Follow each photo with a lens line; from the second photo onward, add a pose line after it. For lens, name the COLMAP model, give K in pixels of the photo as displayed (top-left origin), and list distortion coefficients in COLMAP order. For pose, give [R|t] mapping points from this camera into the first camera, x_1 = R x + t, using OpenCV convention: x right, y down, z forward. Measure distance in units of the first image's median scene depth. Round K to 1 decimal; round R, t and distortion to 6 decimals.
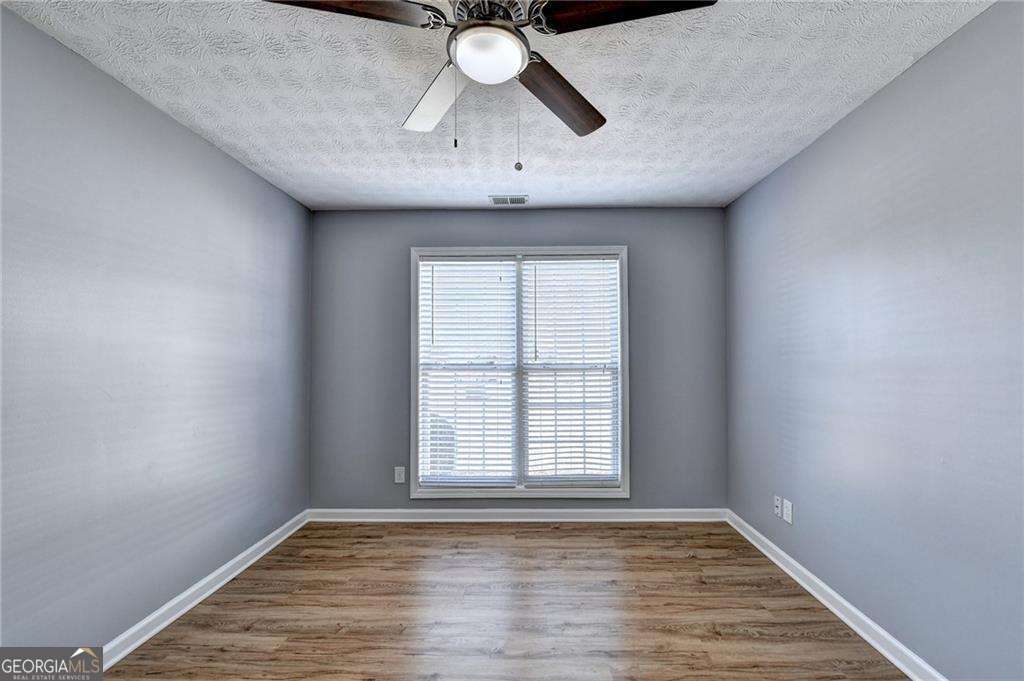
lens RADIAL K [[416.3, 0, 523.9], [0, 416.3, 329.4], [0, 0, 1]] dist [-0.007405, -0.000836]
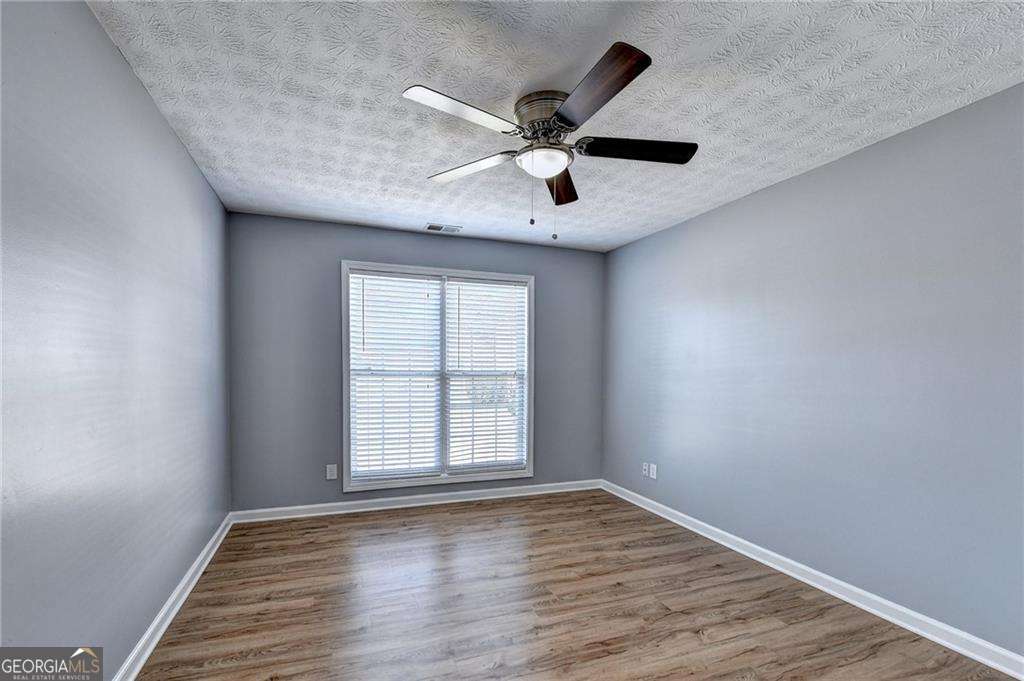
lens RADIAL K [[376.8, 0, 523.5], [0, 376.8, 356.3], [0, 0, 1]] dist [-0.006000, -0.000018]
pose [[0.951236, 0.021733, 0.307697, -0.144197], [-0.034457, 0.998758, 0.035979, -0.002578], [-0.306533, -0.044827, 0.950804, -0.074363]]
